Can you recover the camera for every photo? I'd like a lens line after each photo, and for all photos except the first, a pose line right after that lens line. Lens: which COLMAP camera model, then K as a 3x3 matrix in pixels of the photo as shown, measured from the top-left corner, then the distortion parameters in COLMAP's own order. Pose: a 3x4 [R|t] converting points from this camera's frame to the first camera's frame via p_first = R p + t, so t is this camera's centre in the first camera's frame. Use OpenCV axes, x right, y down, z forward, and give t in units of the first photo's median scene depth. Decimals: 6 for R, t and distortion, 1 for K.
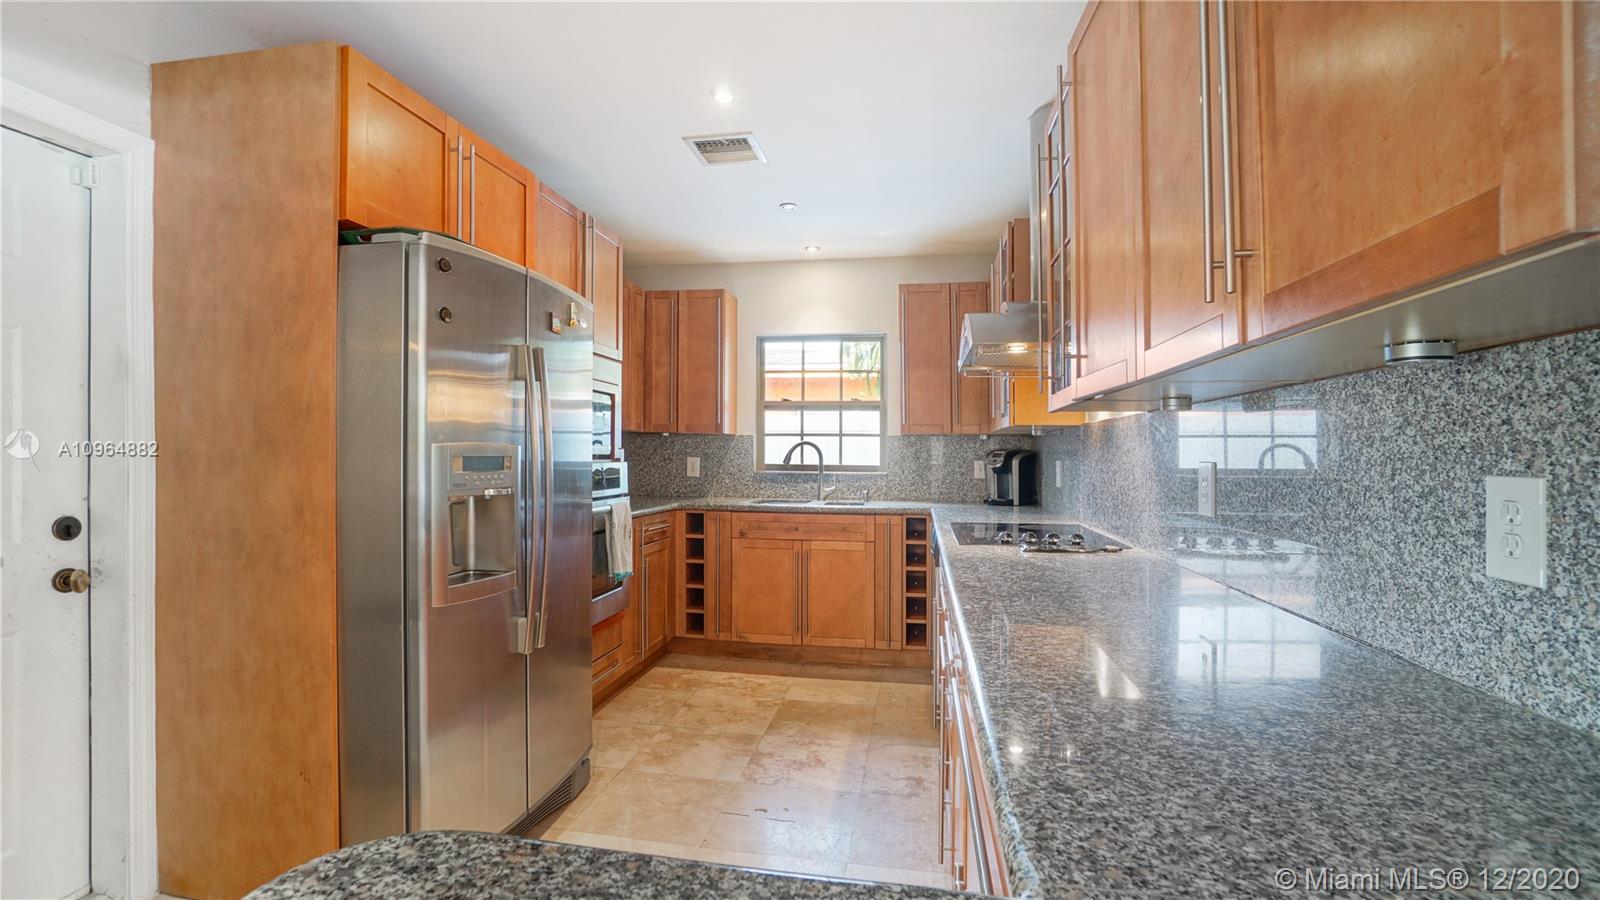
lens RADIAL K [[728.5, 0, 790.4], [0, 728.5, 438.6], [0, 0, 1]] dist [-0.037961, 0.003926]
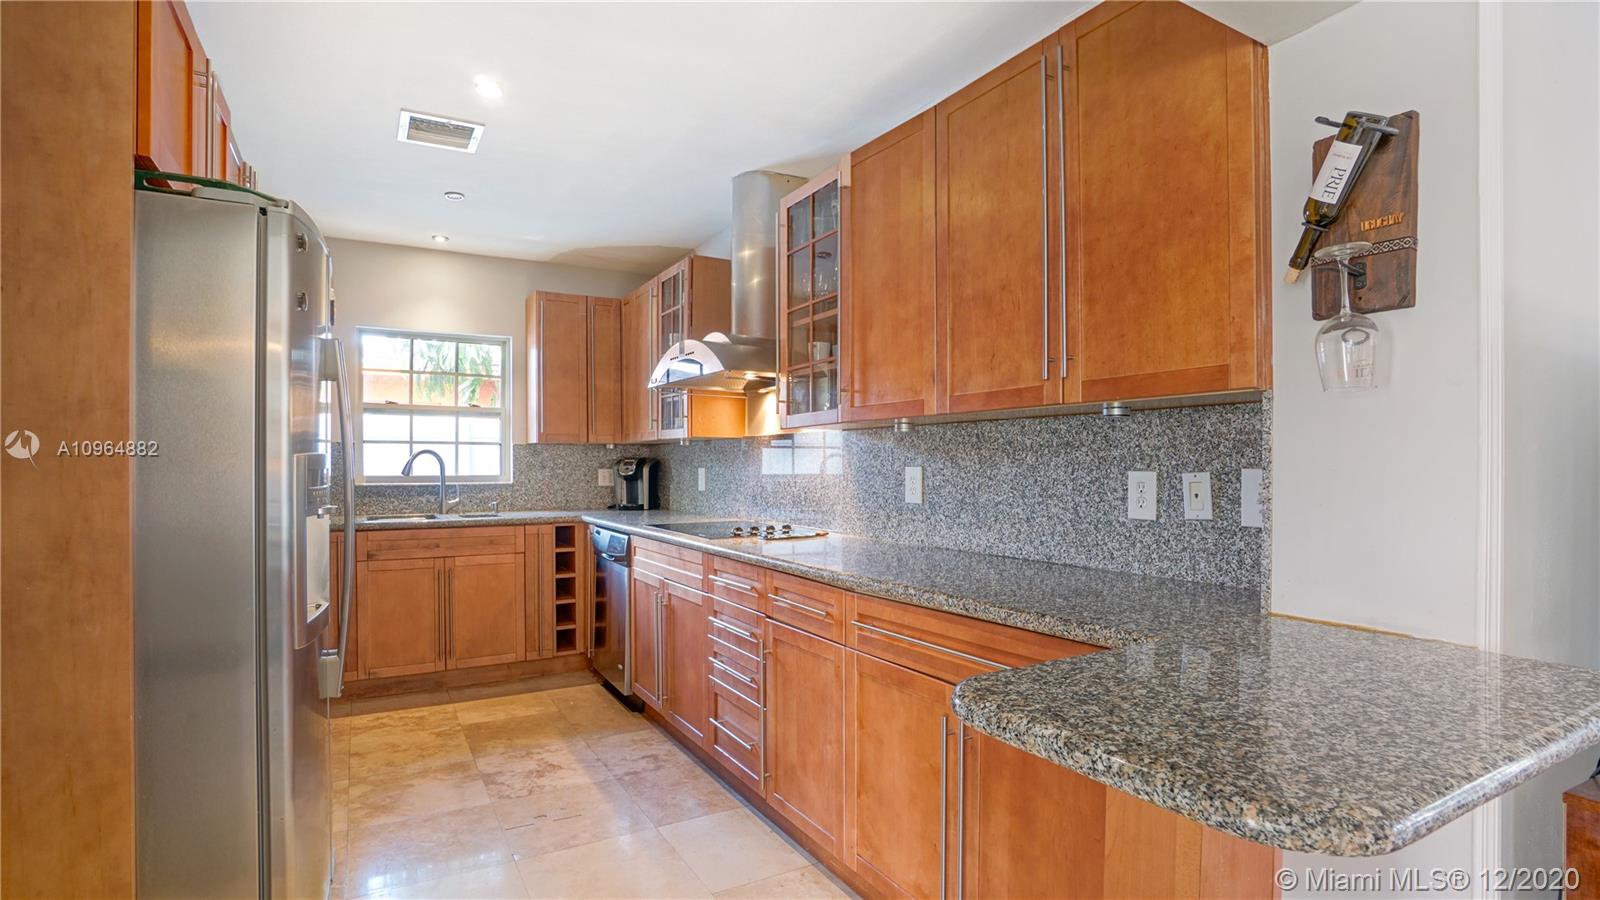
lens RADIAL K [[765.9, 0, 800.3], [0, 765.9, 457.6], [0, 0, 1]] dist [-0.039642, 0.002420]
pose [[0.756154, -0.002980, 0.654387, -0.276610], [-0.007214, 0.999891, 0.012888, -0.002291], [-0.654354, -0.014466, 0.756050, -0.019661]]
